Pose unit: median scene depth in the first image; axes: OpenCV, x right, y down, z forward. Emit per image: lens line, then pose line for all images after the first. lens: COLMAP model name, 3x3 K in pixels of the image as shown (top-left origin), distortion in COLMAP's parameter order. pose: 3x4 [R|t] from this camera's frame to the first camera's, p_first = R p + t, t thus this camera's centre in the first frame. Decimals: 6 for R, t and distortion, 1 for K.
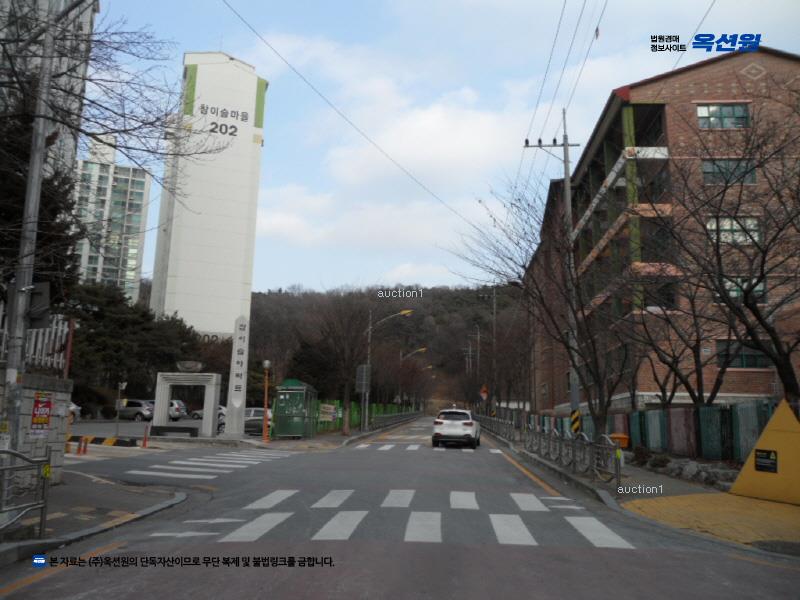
lens RADIAL K [[626.2, 0, 400.0], [0, 626.2, 300.0], [0, 0, 1]] dist [-0.009776, -0.003159]
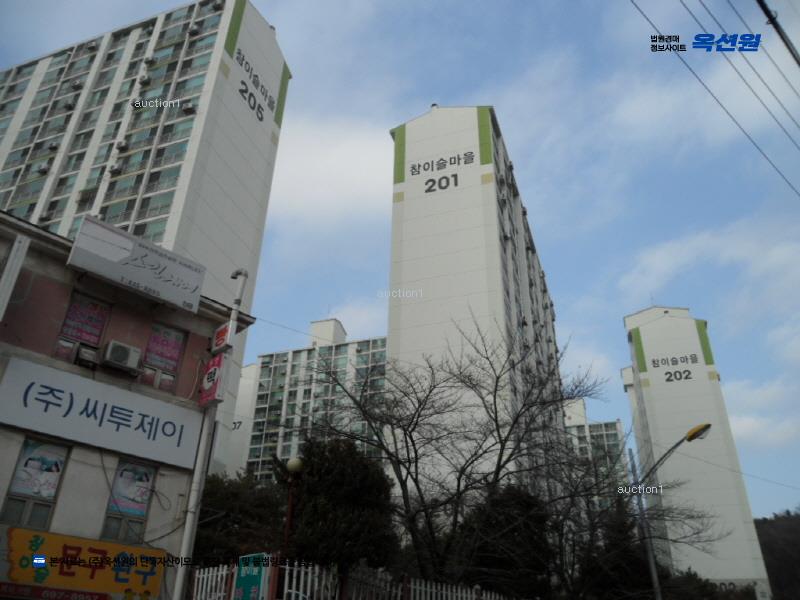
lens RADIAL K [[626.2, 0, 400.0], [0, 626.2, 300.0], [0, 0, 1]] dist [-0.009776, -0.003159]
pose [[0.739657, -0.346936, -0.576666, 0.030982], [0.120205, 0.911206, -0.394023, -0.023328], [0.662162, 0.222124, 0.715683, -0.121235]]
